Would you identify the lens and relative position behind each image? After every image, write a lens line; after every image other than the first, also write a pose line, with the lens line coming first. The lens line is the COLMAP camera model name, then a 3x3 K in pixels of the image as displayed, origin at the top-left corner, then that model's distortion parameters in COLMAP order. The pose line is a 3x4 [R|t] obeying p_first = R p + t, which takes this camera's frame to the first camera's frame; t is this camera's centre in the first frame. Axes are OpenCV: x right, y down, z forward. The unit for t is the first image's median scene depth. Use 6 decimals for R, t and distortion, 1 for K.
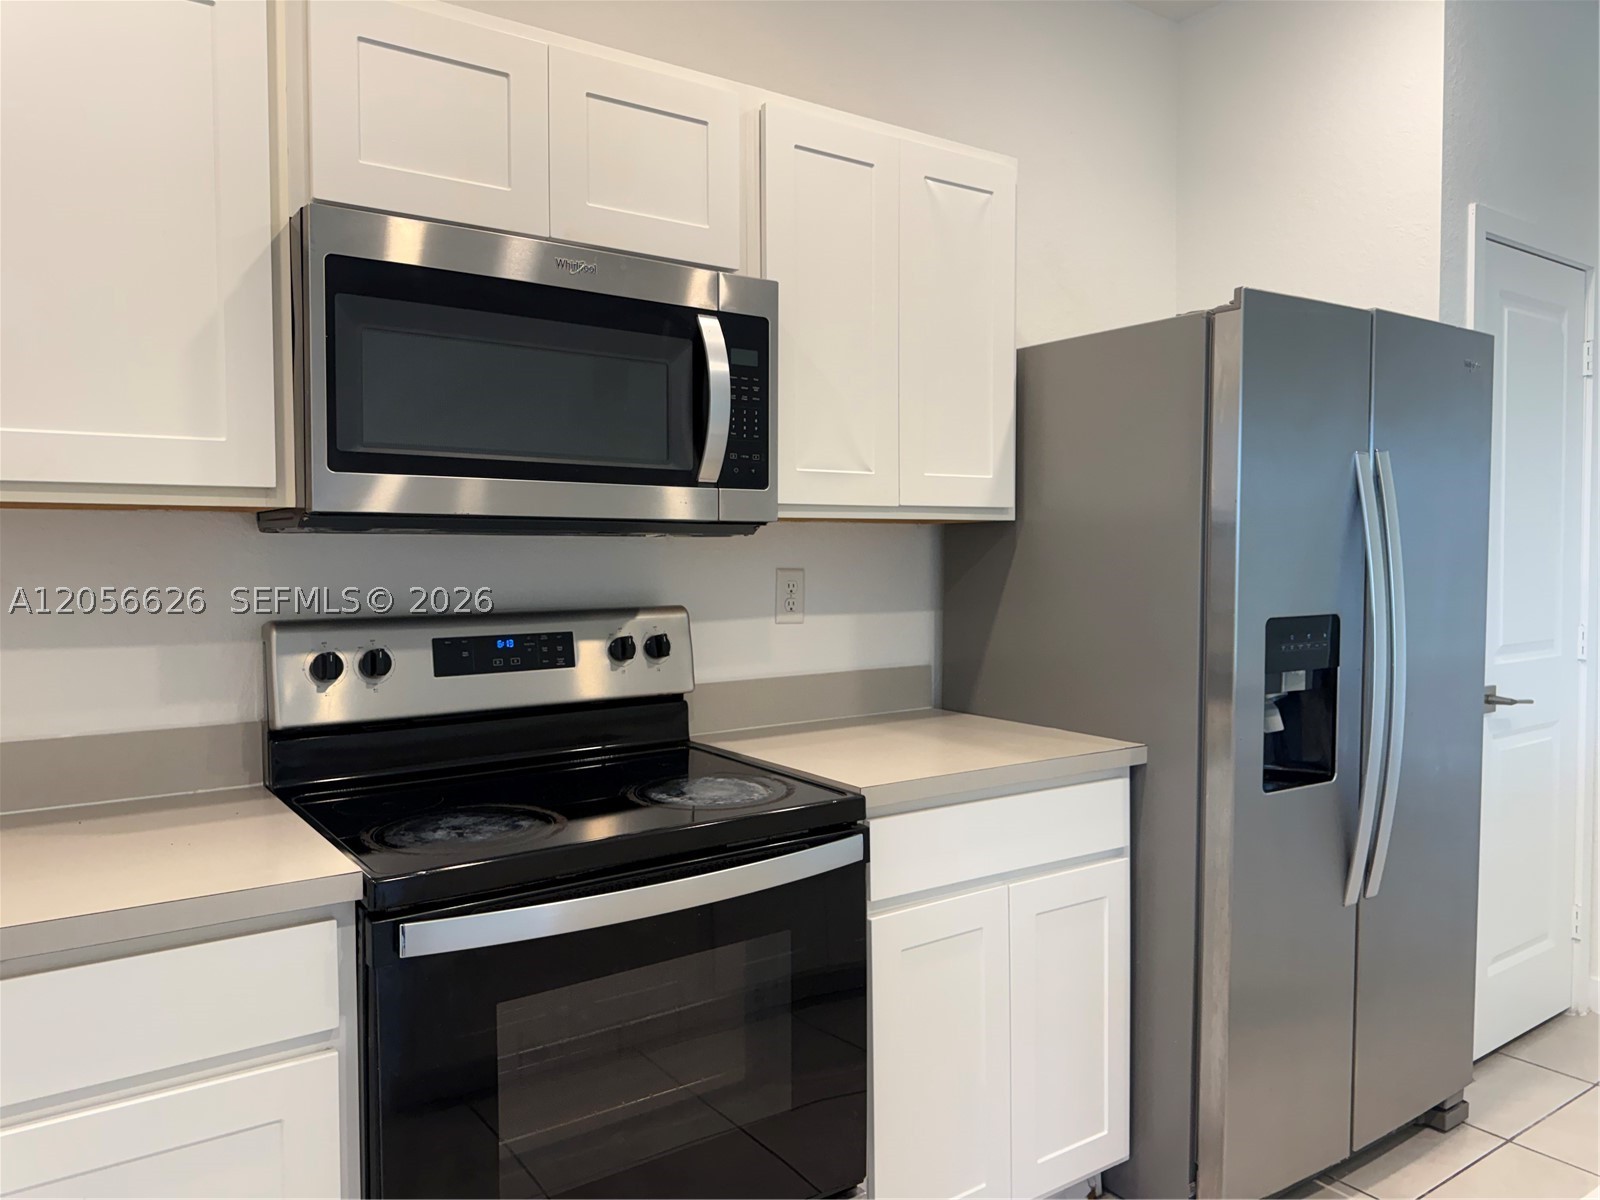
lens RADIAL K [[1123.4, 0, 798.8], [0, 1123.4, 591.0], [0, 0, 1]] dist [0.041083, -0.002868]
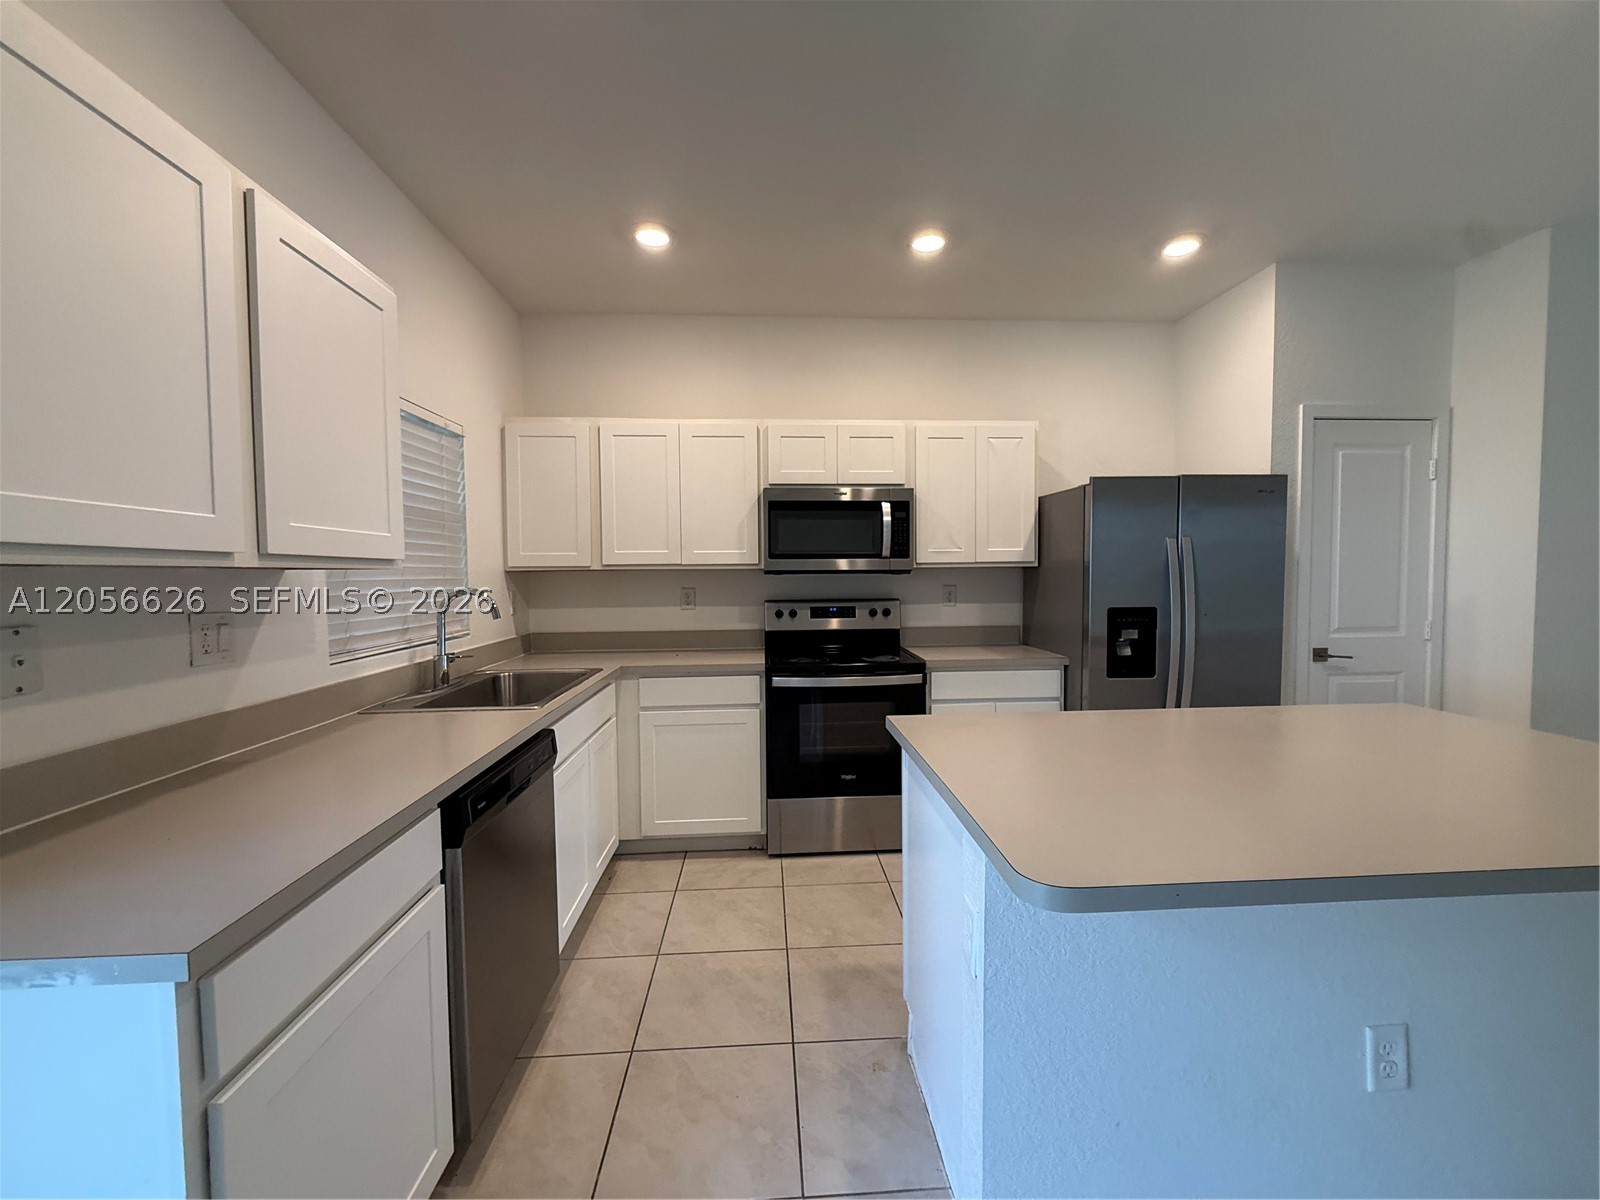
lens RADIAL K [[639.3, 0, 801.6], [0, 639.3, 601.9], [0, 0, 1]] dist [-0.001508, 0.000729]
pose [[0.855174, 0.021479, -0.517895, 0.561901], [-0.013285, 0.999721, 0.019524, -0.006351], [0.518170, -0.009816, 0.855221, -0.535077]]
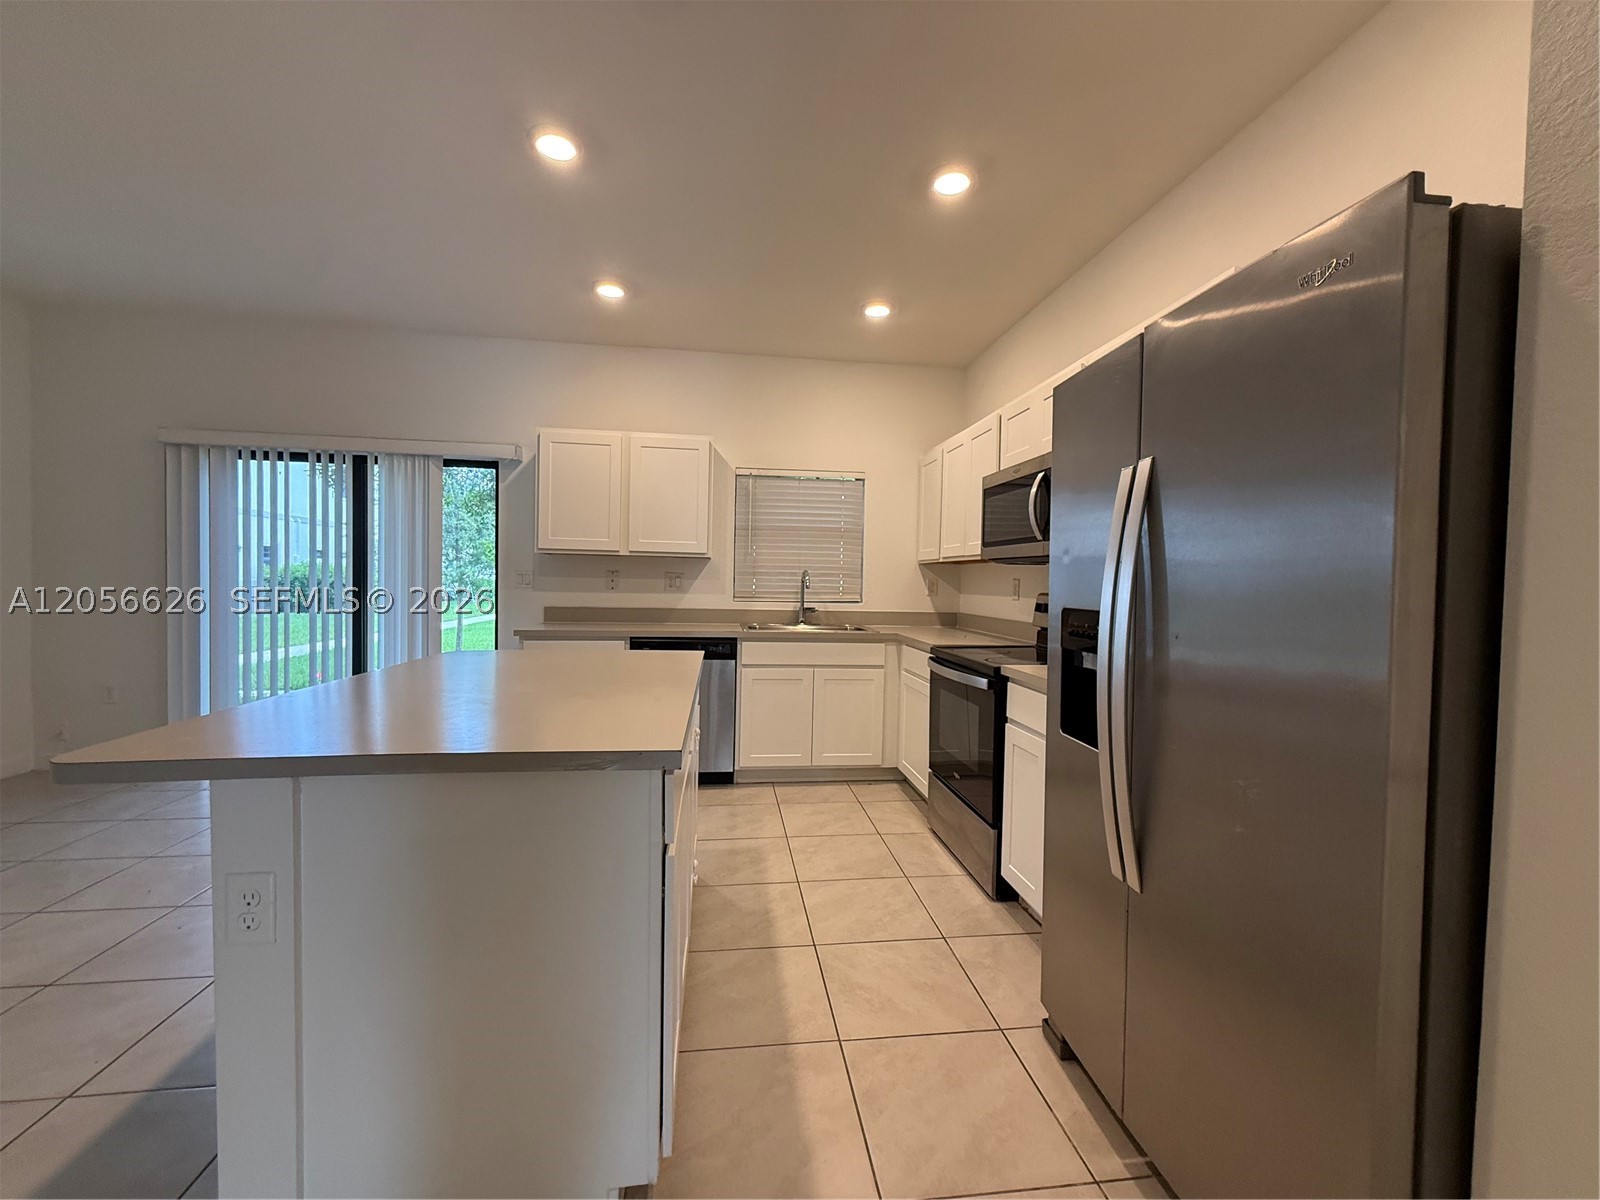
lens RADIAL K [[639.3, 0, 803.2], [0, 639.3, 594.8], [0, 0, 1]] dist [-0.001508, 0.000729]
pose [[-0.452941, 0.017998, -0.891359, 1.299427], [-0.050255, 0.997691, 0.045682, -0.016344], [0.890123, 0.065487, -0.450991, 1.109745]]
